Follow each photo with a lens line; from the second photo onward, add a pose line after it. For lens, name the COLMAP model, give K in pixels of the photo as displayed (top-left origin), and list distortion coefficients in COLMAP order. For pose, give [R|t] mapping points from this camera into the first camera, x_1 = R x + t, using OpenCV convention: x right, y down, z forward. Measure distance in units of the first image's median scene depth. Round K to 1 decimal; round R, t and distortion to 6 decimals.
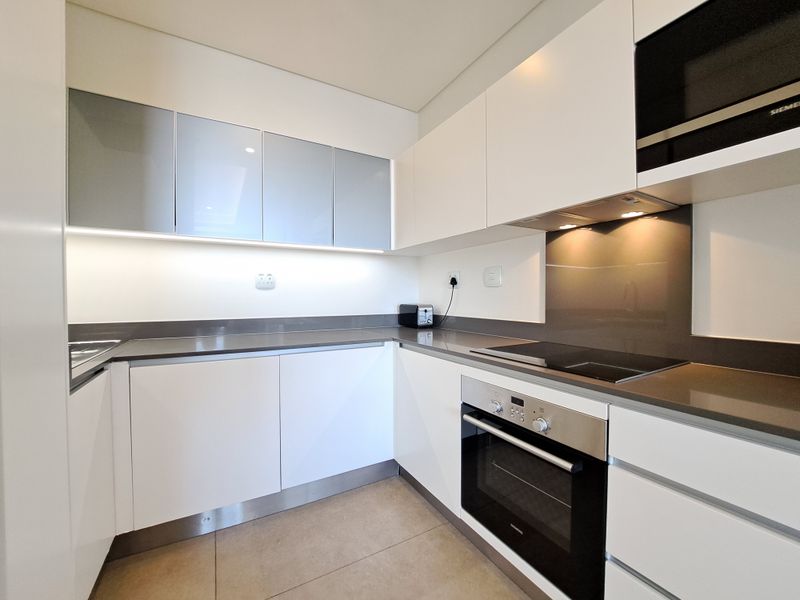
lens RADIAL K [[318.0, 0, 392.1], [0, 318.0, 301.4], [0, 0, 1]] dist [-0.021366, -0.000380]
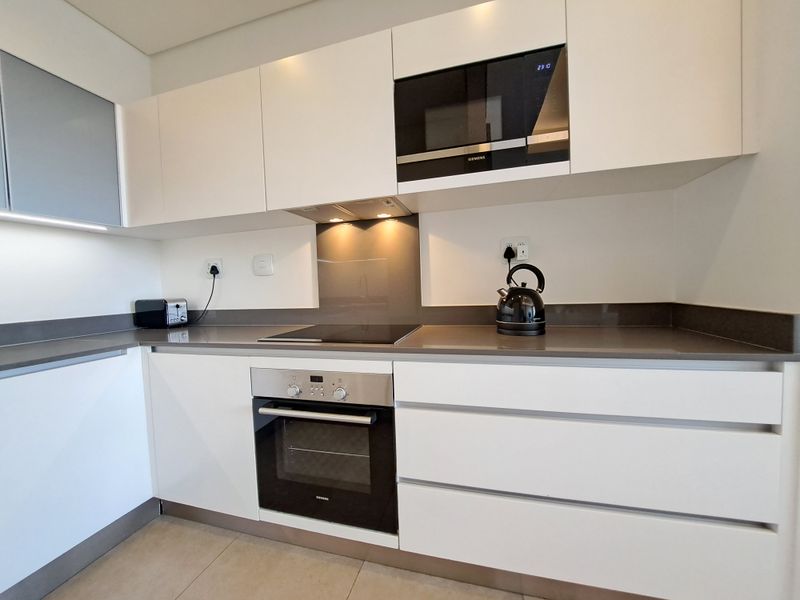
lens RADIAL K [[318.0, 0, 392.1], [0, 318.0, 301.4], [0, 0, 1]] dist [-0.021366, -0.000380]
pose [[0.708605, -0.054356, 0.703509, -0.114058], [0.044879, 0.998482, 0.031943, 0.025332], [-0.704177, 0.008938, 0.709969, 0.049048]]
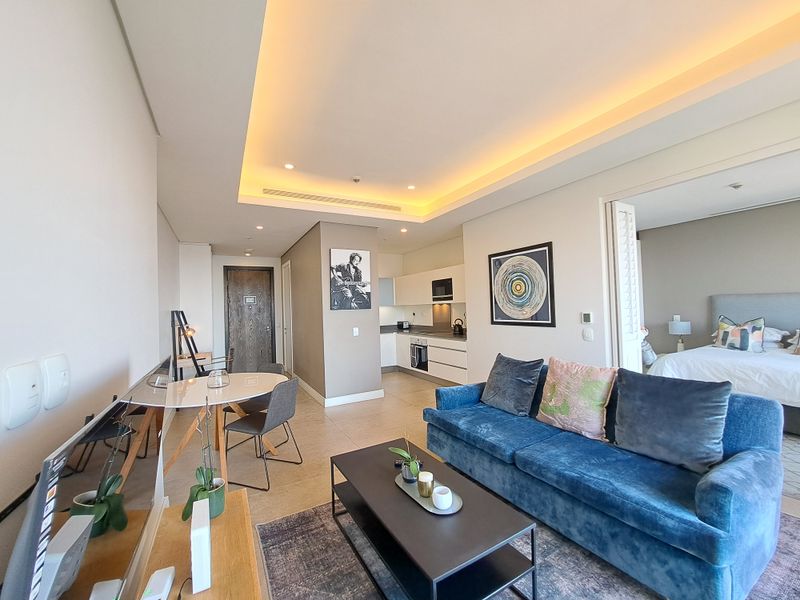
lens RADIAL K [[318.0, 0, 392.1], [0, 318.0, 301.4], [0, 0, 1]] dist [-0.021366, -0.000380]
pose [[0.999317, -0.033313, -0.015997, 0.041033], [0.032792, 0.998956, -0.031799, -0.141023], [0.017040, 0.031253, 0.999366, -3.301936]]
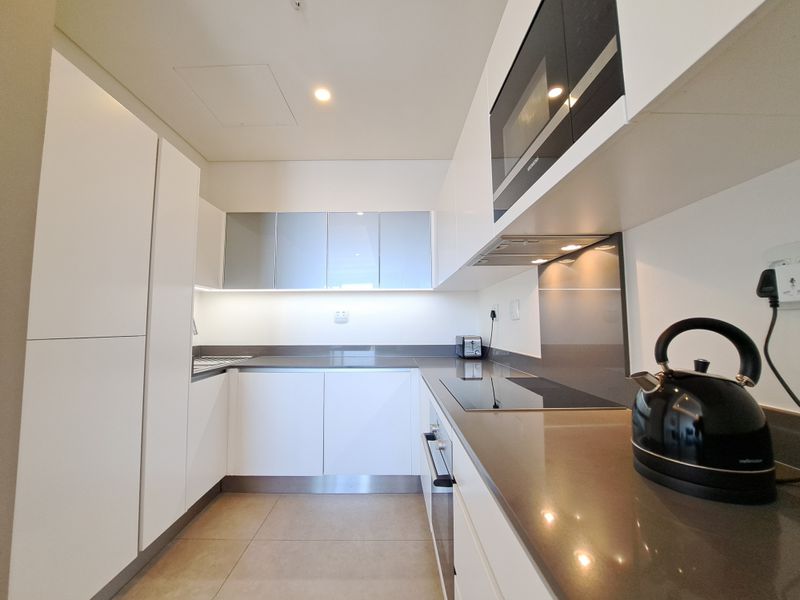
lens RADIAL K [[319.9, 0, 390.3], [0, 319.9, 300.4], [0, 0, 1]] dist [-0.019449, 0.000413]
pose [[0.870915, -0.039681, -0.489828, 0.608807], [-0.005799, 0.995836, -0.090984, -0.017330], [0.491399, 0.082080, 0.867058, -0.091061]]
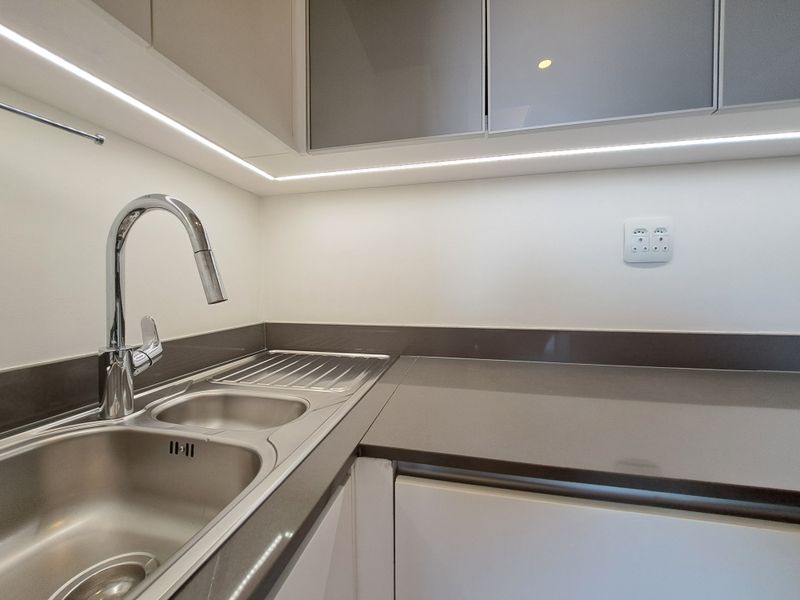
lens RADIAL K [[318.0, 0, 392.1], [0, 318.0, 301.4], [0, 0, 1]] dist [-0.021366, -0.000380]
pose [[0.738674, 0.034688, -0.673170, -0.512917], [-0.004525, 0.998908, 0.046508, -0.009429], [0.674048, -0.031308, 0.738024, 0.626674]]
